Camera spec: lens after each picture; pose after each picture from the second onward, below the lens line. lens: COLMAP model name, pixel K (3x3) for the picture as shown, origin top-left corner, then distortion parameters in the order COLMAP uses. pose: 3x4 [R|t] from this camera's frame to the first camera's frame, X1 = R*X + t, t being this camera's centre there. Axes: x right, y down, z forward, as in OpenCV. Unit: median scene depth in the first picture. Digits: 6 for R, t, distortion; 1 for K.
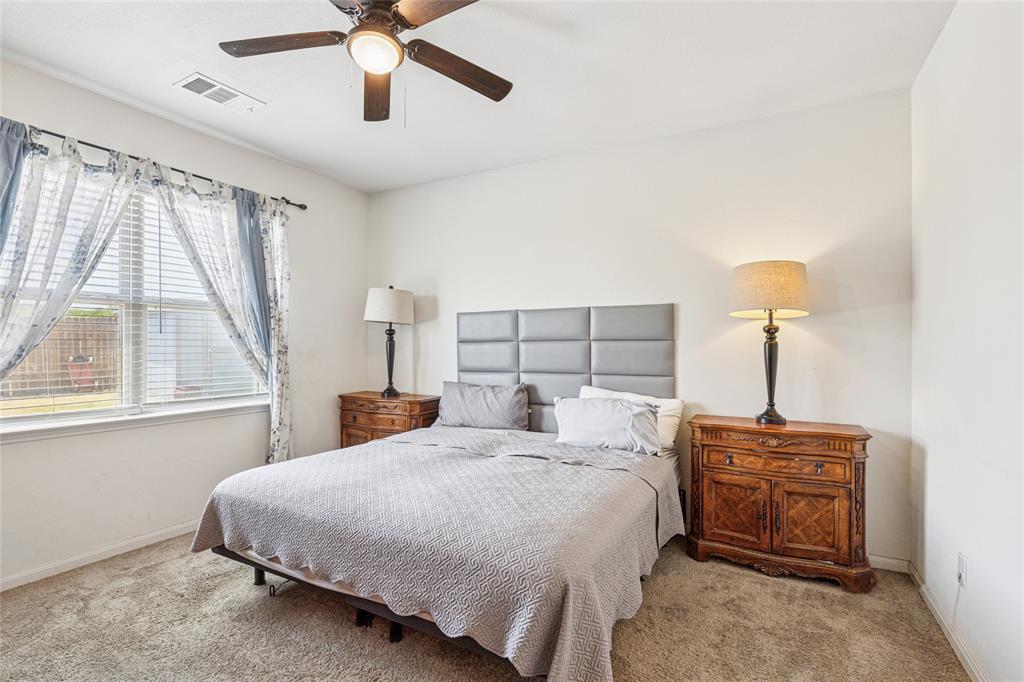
lens RADIAL K [[482.3, 0, 507.7], [0, 482.3, 346.3], [0, 0, 1]] dist [0.000113, 0.000666]
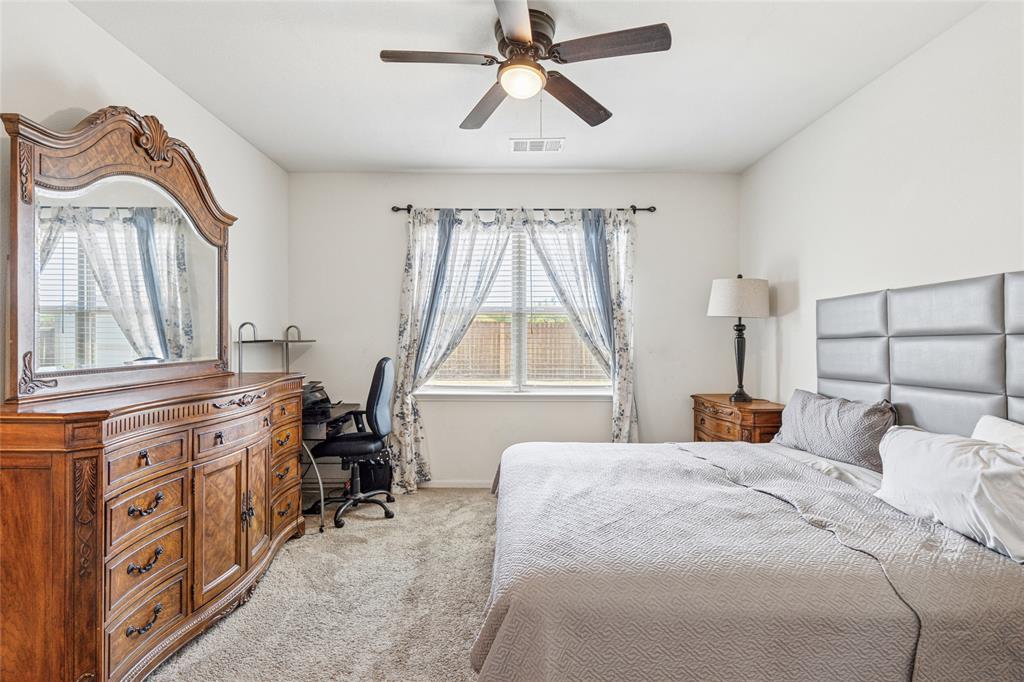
lens RADIAL K [[495.4, 0, 507.2], [0, 495.4, 343.9], [0, 0, 1]] dist [-0.001323, 0.000762]
pose [[0.488891, 0.003539, -0.872338, 0.386480], [-0.003677, 0.999991, 0.001996, -0.000856], [0.872337, 0.002232, 0.488900, 0.226145]]
